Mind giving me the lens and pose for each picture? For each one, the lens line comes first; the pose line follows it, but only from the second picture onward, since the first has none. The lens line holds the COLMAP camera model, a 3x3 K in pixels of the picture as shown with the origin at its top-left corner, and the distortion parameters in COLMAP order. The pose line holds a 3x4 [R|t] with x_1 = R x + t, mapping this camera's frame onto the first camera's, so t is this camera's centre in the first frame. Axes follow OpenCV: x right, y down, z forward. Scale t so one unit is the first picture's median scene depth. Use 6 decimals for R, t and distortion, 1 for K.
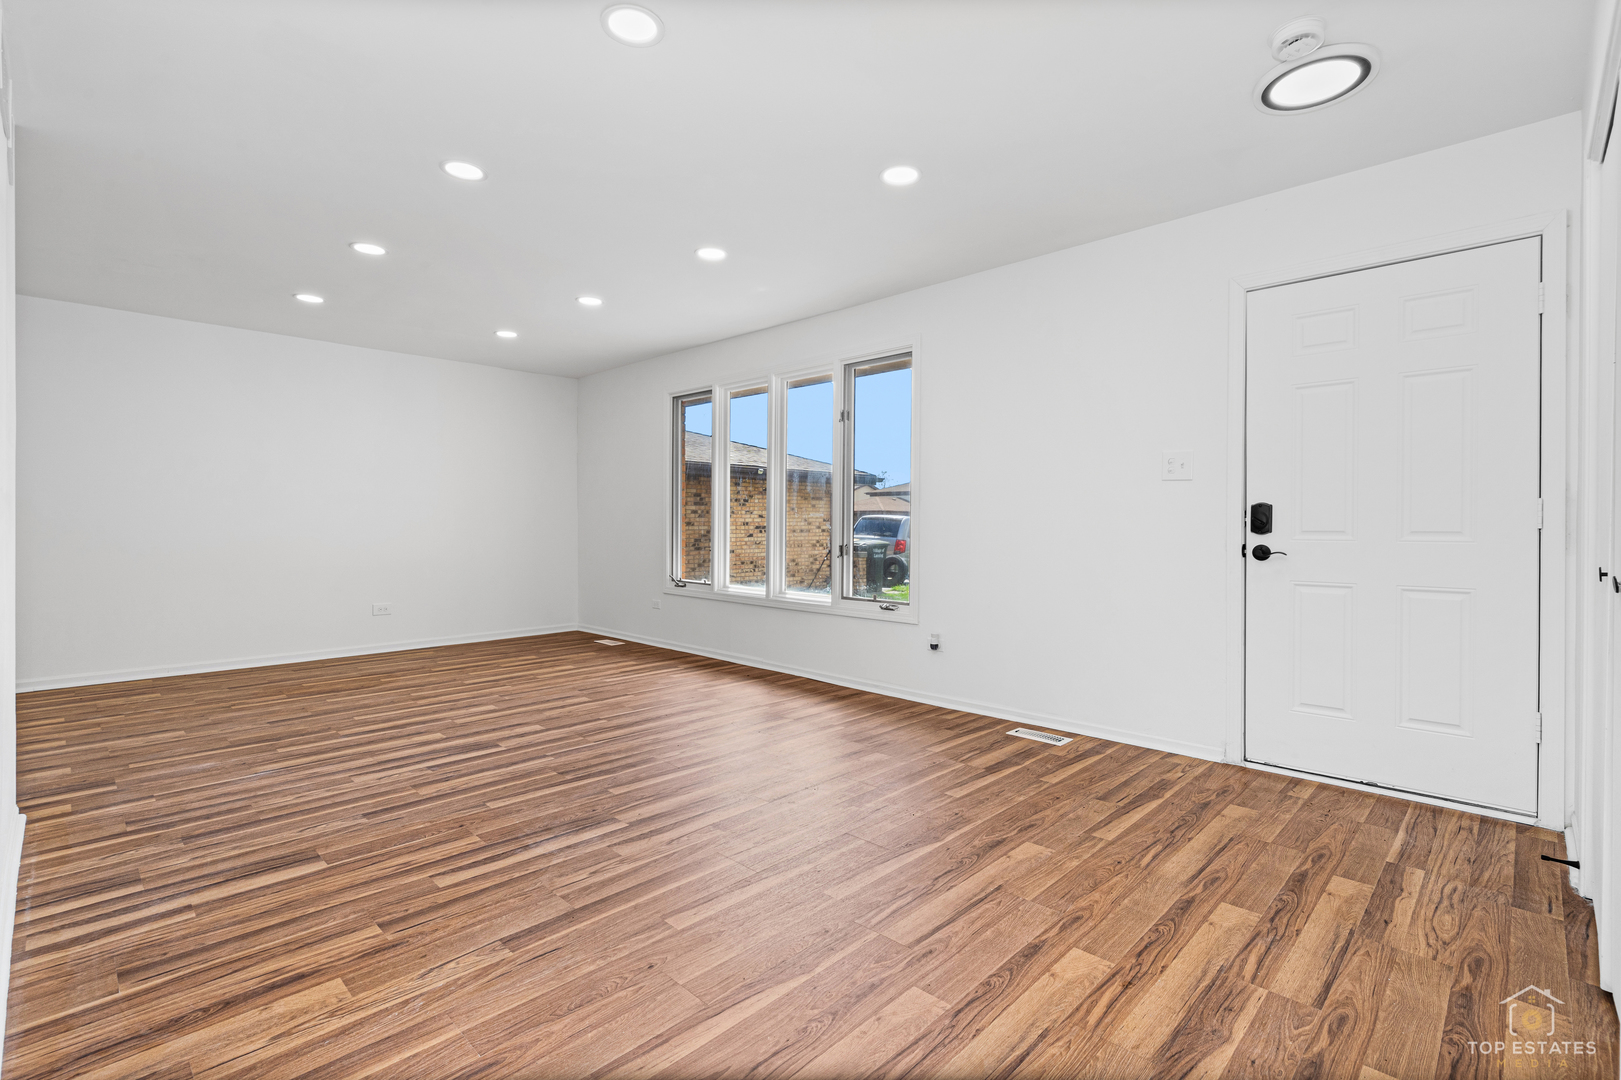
lens RADIAL K [[735.1, 0, 816.7], [0, 735.1, 530.9], [0, 0, 1]] dist [-0.000267, 0.000359]
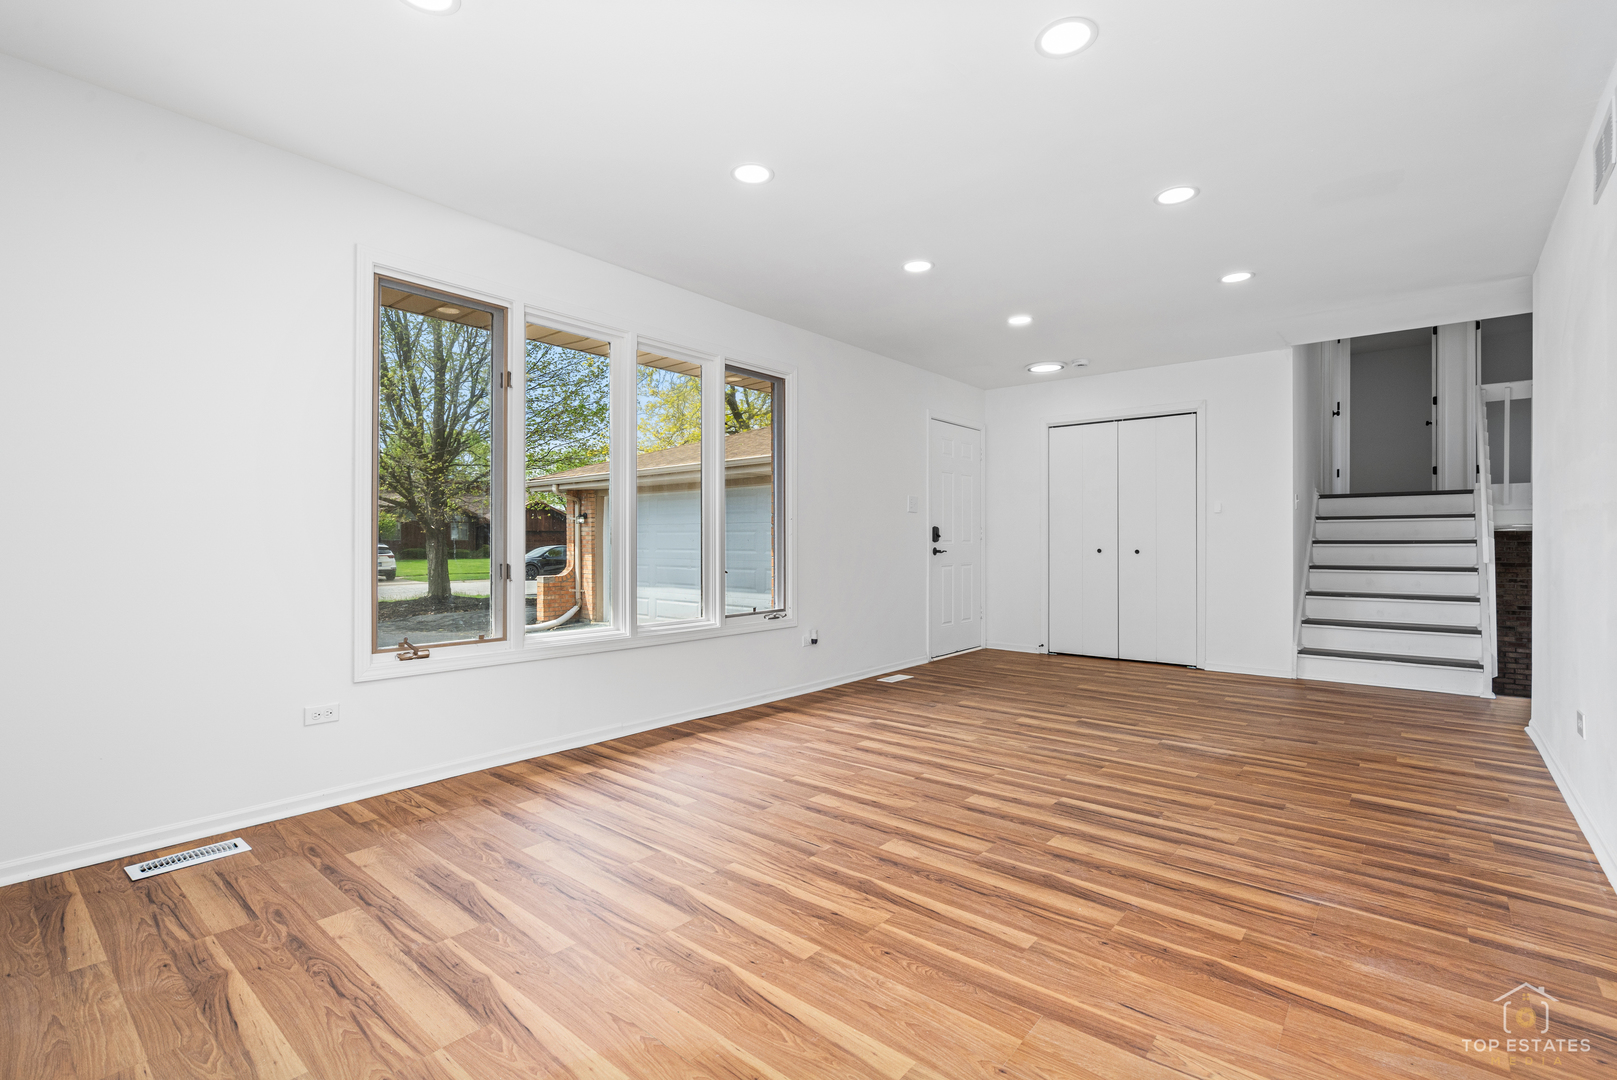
lens RADIAL K [[733.3, 0, 814.4], [0, 733.3, 540.0], [0, 0, 1]] dist [-0.000267, 0.000359]
pose [[-0.070425, -0.002448, 0.997514, -1.622386], [0.008386, 0.999960, 0.003046, -0.011678], [-0.997482, 0.008580, -0.070401, 1.742956]]
